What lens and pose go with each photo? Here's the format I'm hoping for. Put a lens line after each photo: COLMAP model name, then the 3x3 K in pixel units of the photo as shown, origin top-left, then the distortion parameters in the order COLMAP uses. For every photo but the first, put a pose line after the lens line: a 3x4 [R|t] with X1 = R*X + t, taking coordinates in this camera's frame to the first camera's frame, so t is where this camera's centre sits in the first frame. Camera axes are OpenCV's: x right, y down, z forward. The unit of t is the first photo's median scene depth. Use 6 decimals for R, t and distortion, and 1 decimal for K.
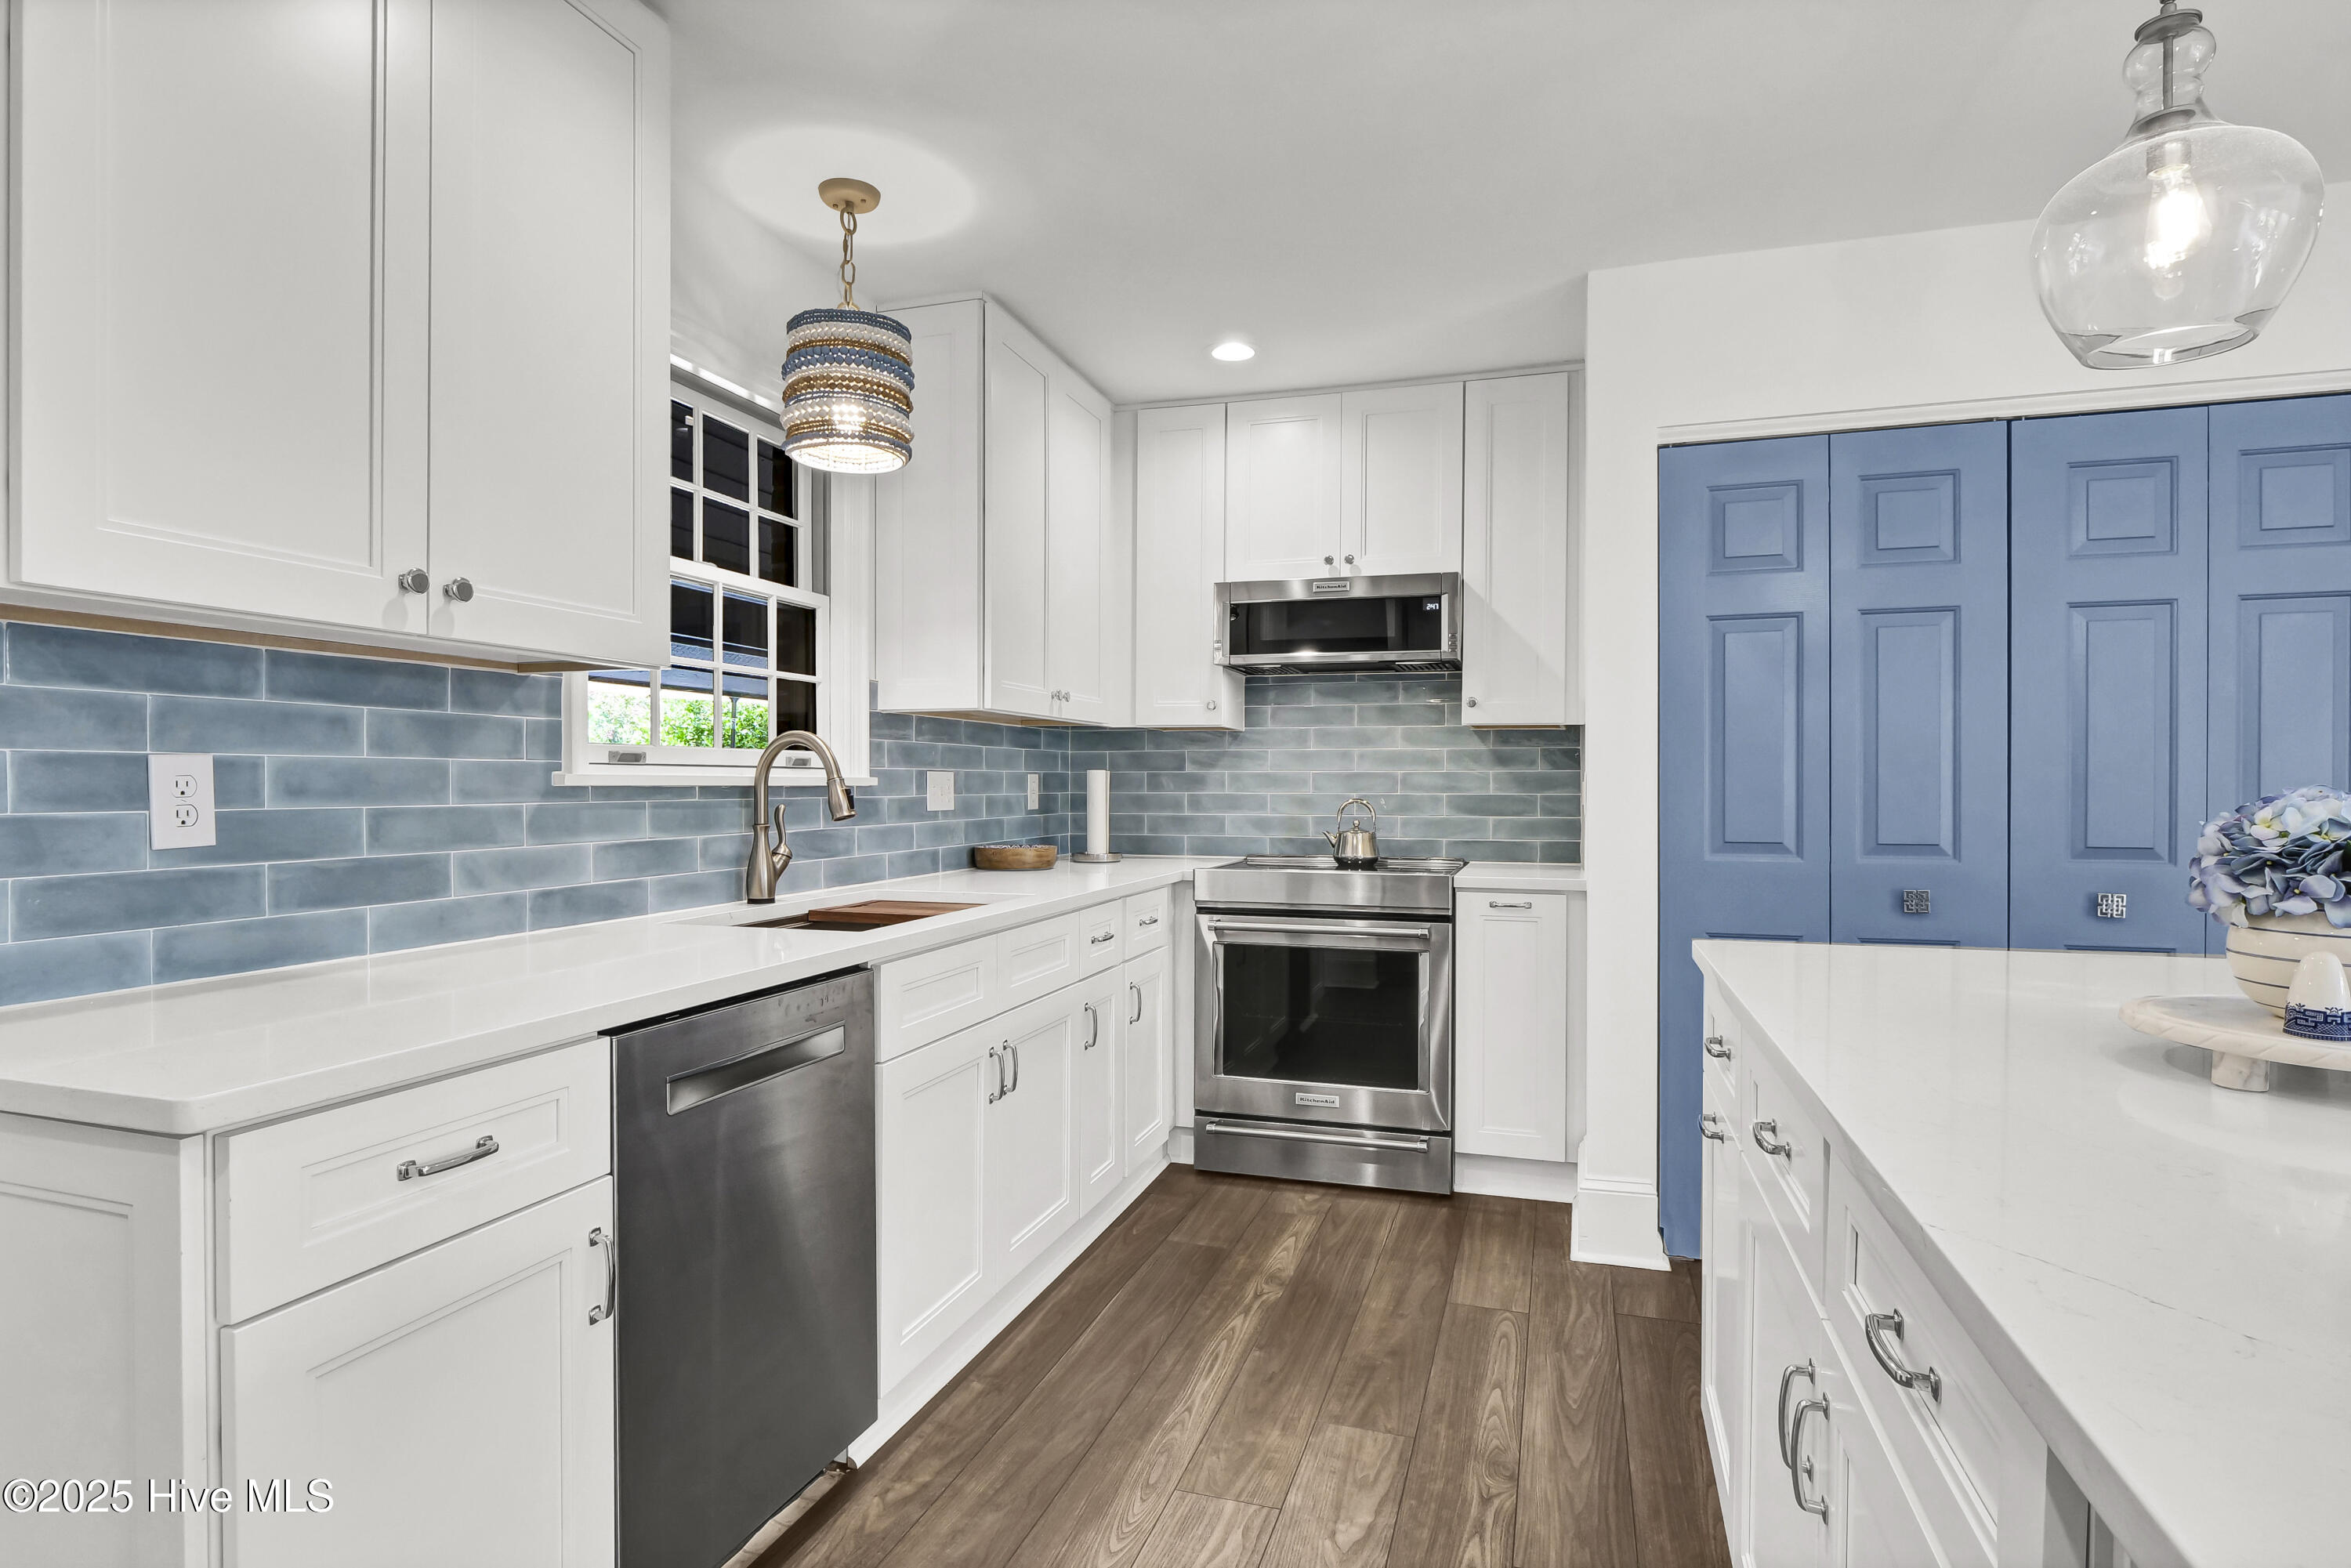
lens RADIAL K [[1221.6, 0, 1172.4], [0, 1221.6, 789.0], [0, 0, 1]] dist [-0.004171, 0.000004]
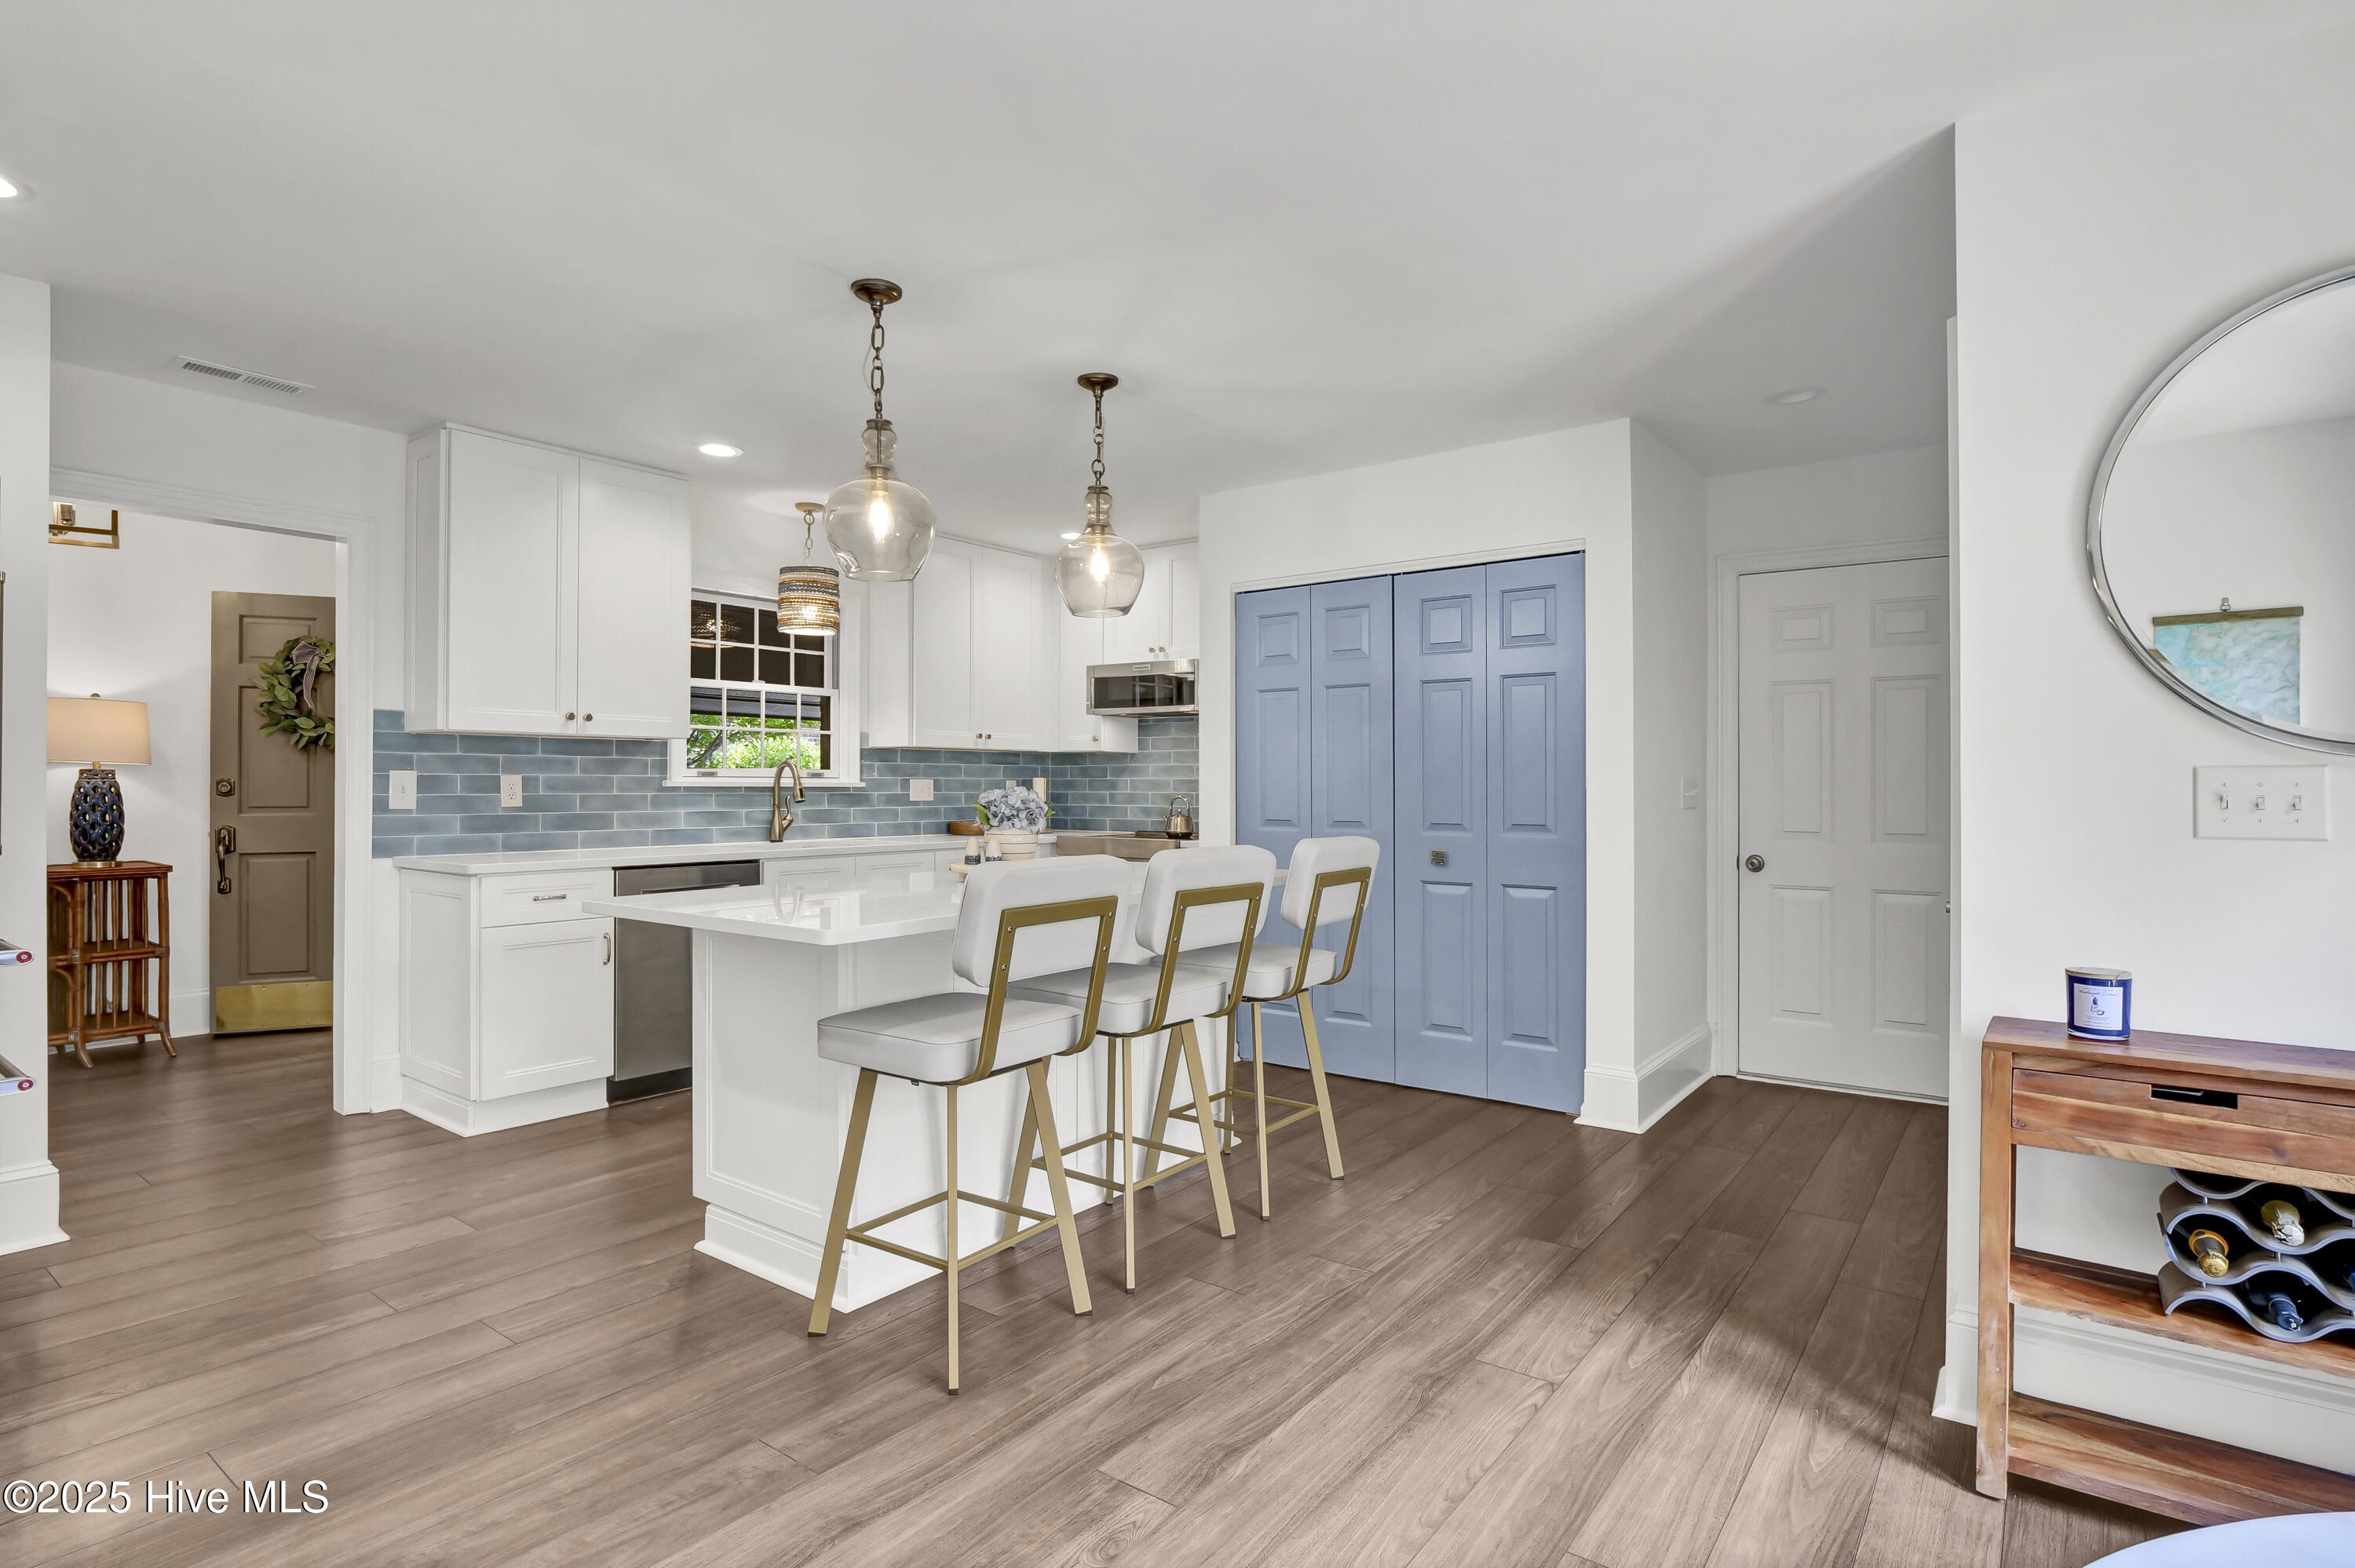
lens RADIAL K [[1186.7, 0, 1176.9], [0, 1186.7, 779.5], [0, 0, 1]] dist [0.000577, 0.000011]
pose [[0.943591, -0.000951, -0.331113, 0.992707], [-0.002687, 0.999941, -0.010528, 0.004878], [0.331104, 0.010824, 0.943532, -0.706169]]
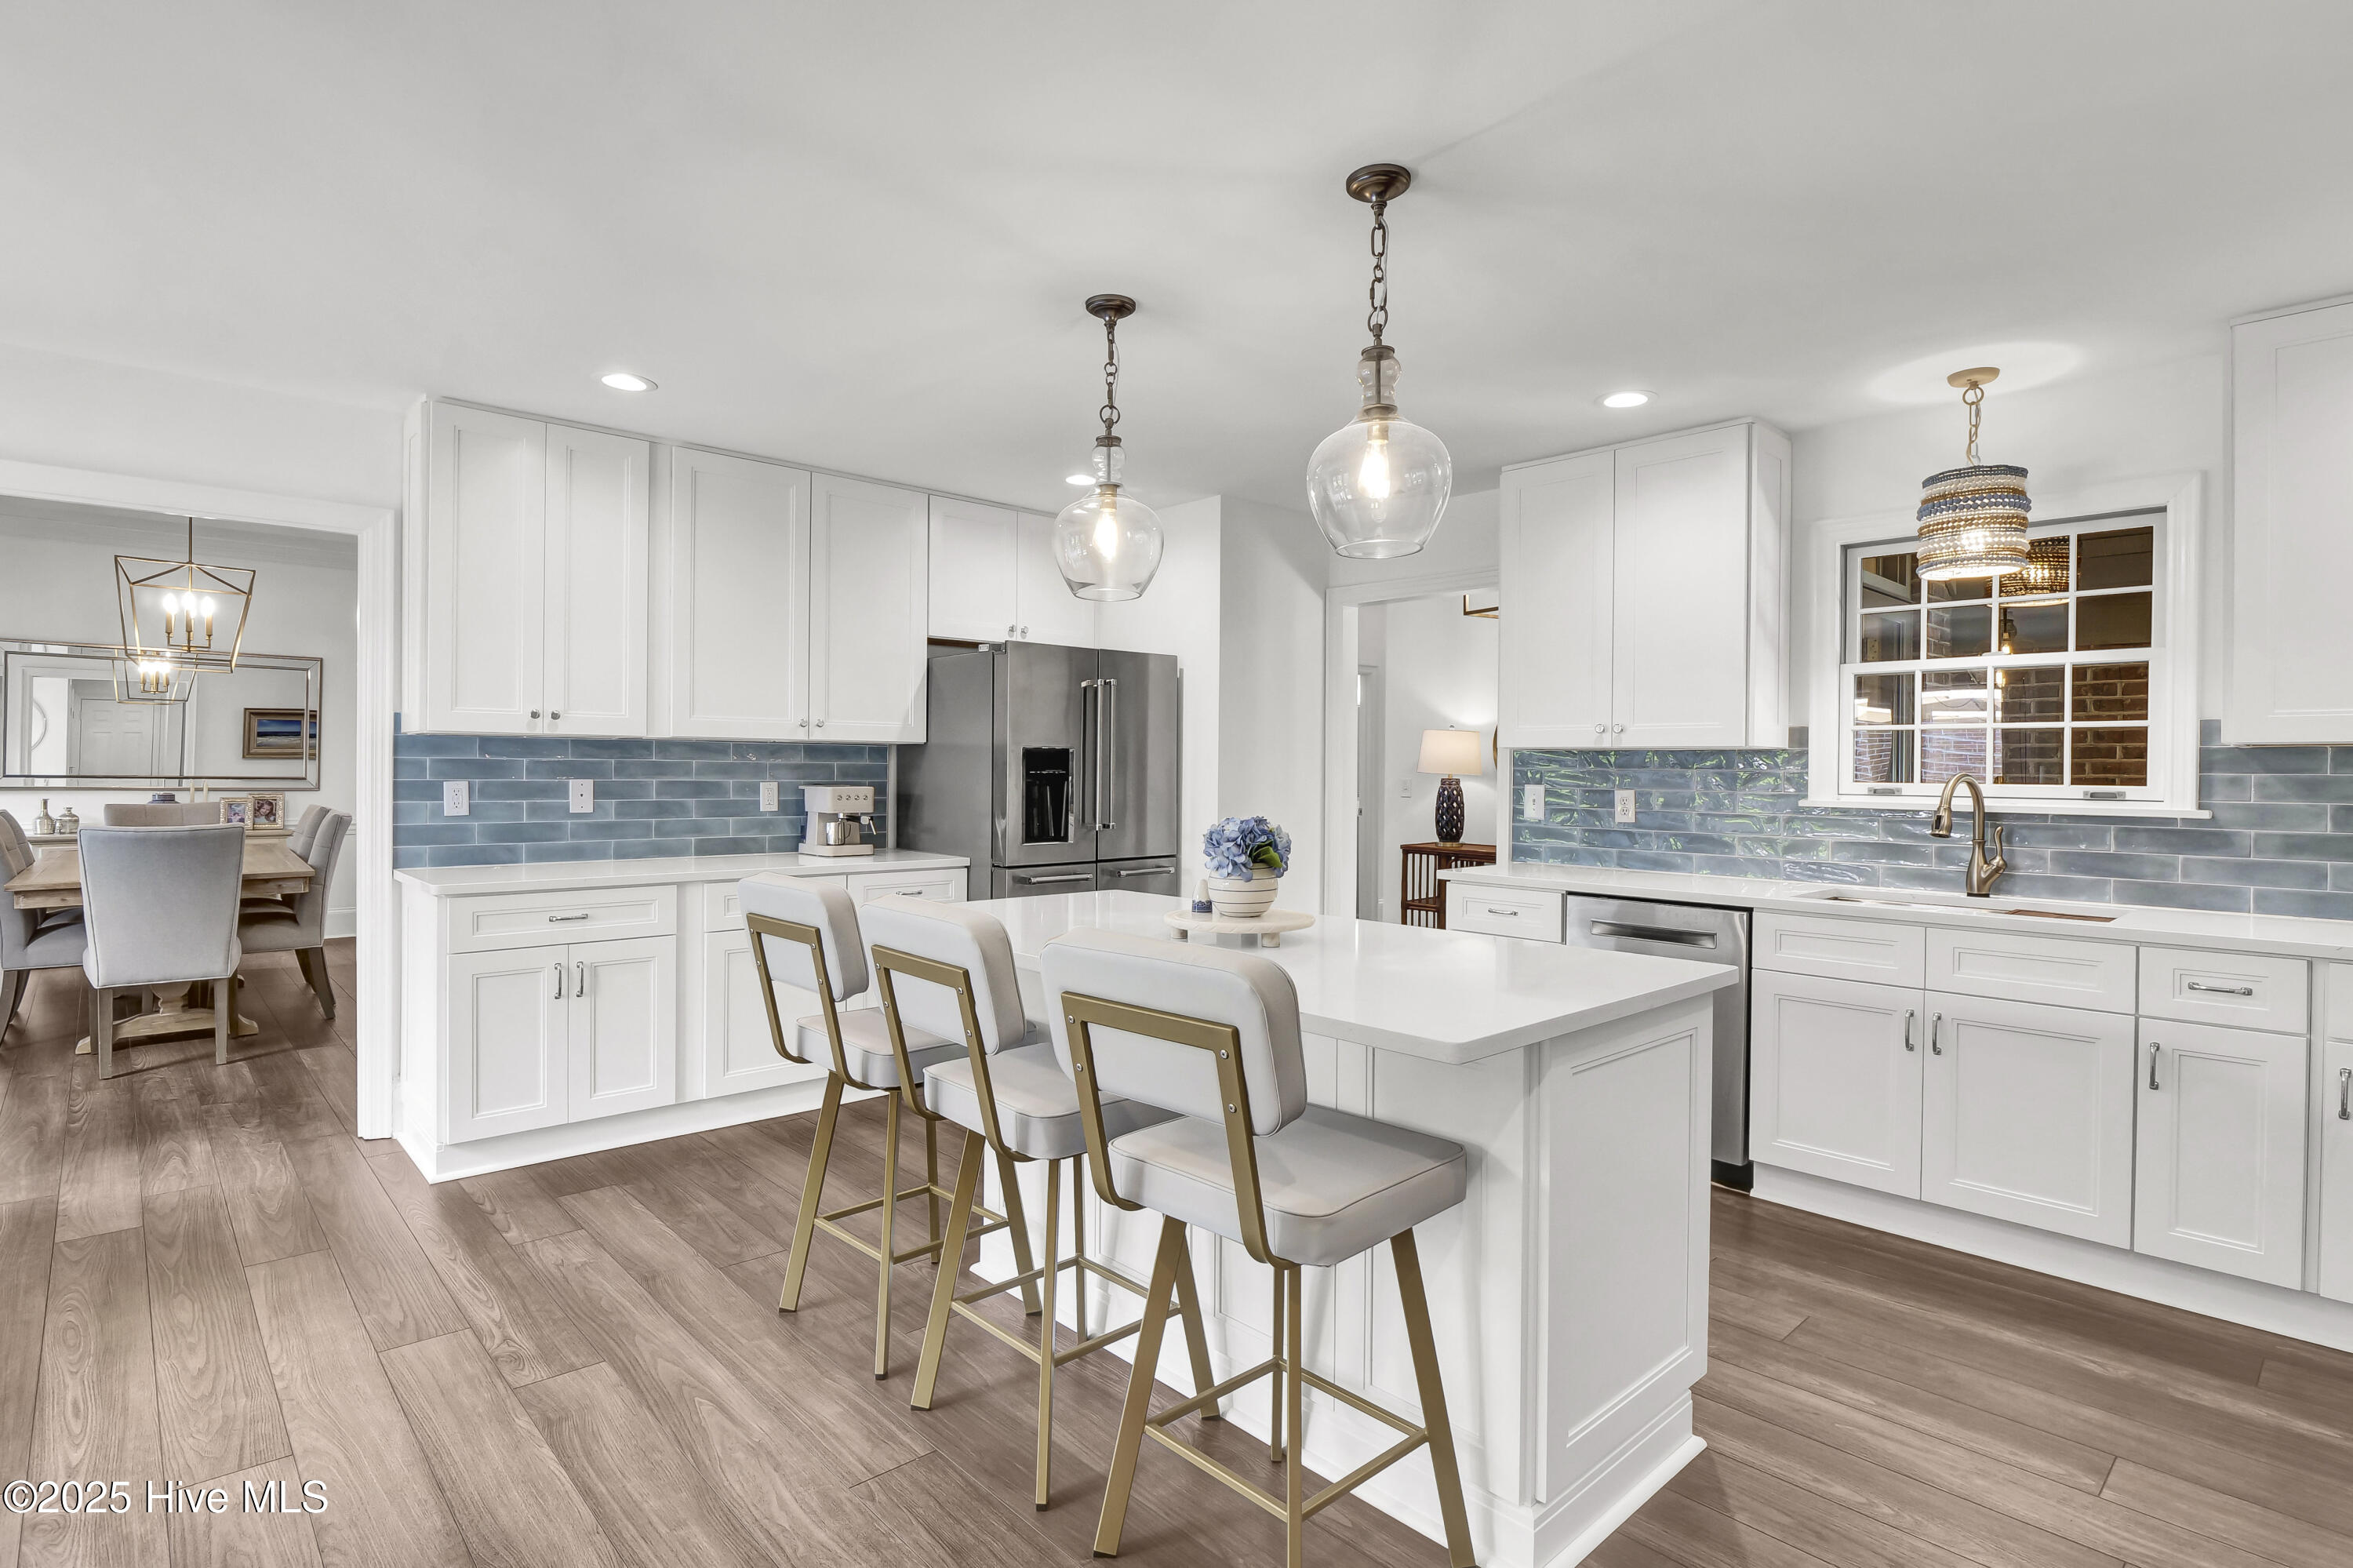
lens RADIAL K [[1163.2, 0, 1146.2], [0, 1163.2, 763.8], [0, 0, 1]] dist [-0.016182, -0.000035]
pose [[-0.503401, -0.005768, -0.864033, 1.272240], [-0.016864, 0.999853, 0.003150, -0.044261], [0.863888, 0.016157, -0.503425, 0.839082]]
